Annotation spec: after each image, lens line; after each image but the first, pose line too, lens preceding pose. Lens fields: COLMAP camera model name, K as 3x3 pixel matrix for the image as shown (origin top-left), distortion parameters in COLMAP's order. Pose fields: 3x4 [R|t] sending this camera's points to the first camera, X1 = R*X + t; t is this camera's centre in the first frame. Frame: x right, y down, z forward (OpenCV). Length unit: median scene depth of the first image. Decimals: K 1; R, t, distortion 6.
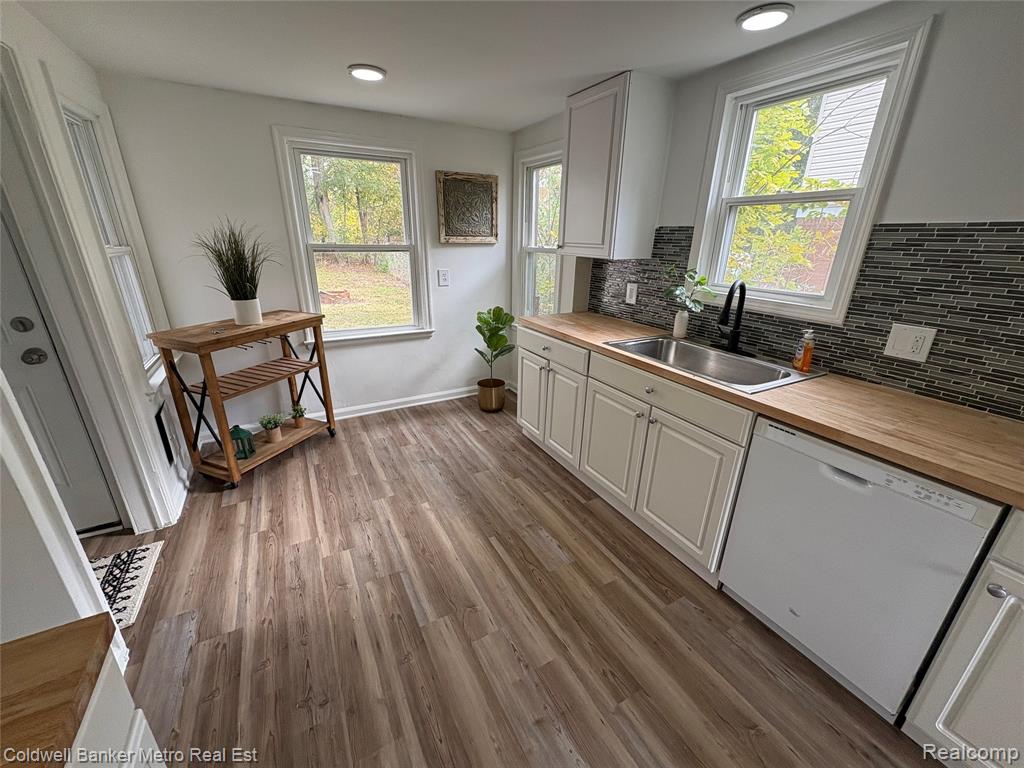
lens RADIAL K [[405.8, 0, 512.8], [0, 405.8, 384.6], [0, 0, 1]] dist [-0.000633, -0.000295]
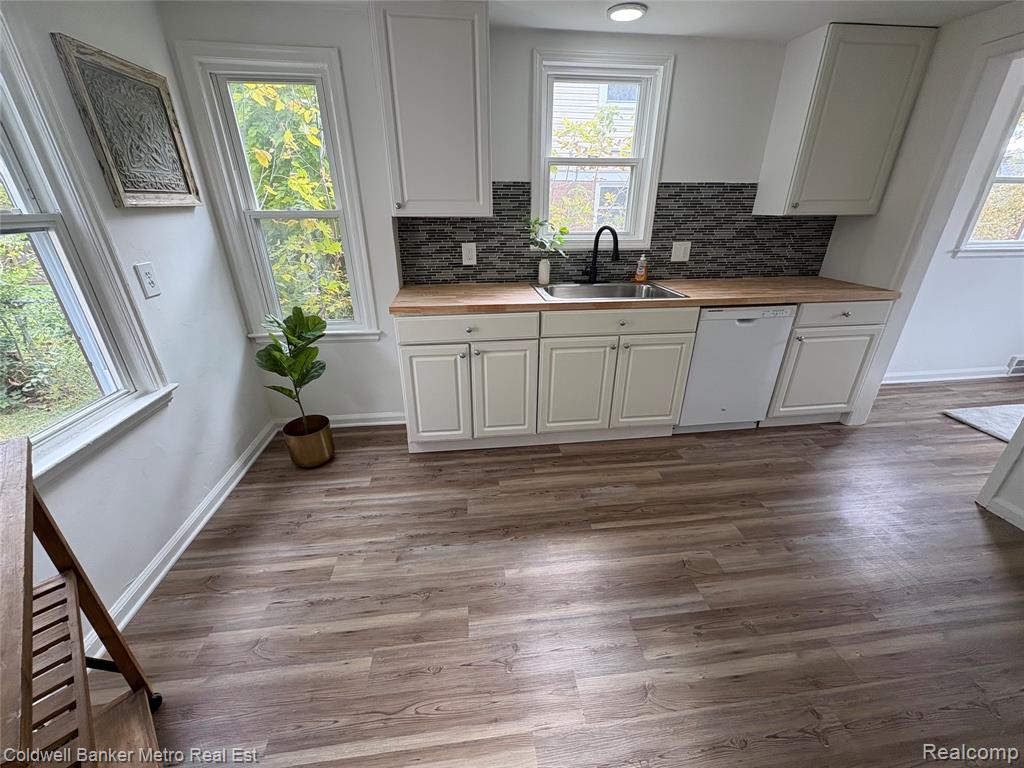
lens RADIAL K [[405.8, 0, 512.8], [0, 405.8, 384.6], [0, 0, 1]] dist [-0.000633, -0.000295]
pose [[0.375469, -0.393594, 0.839111, -0.788761], [0.325758, 0.903629, 0.278093, -0.237778], [-0.867701, 0.168932, 0.467501, 0.685446]]
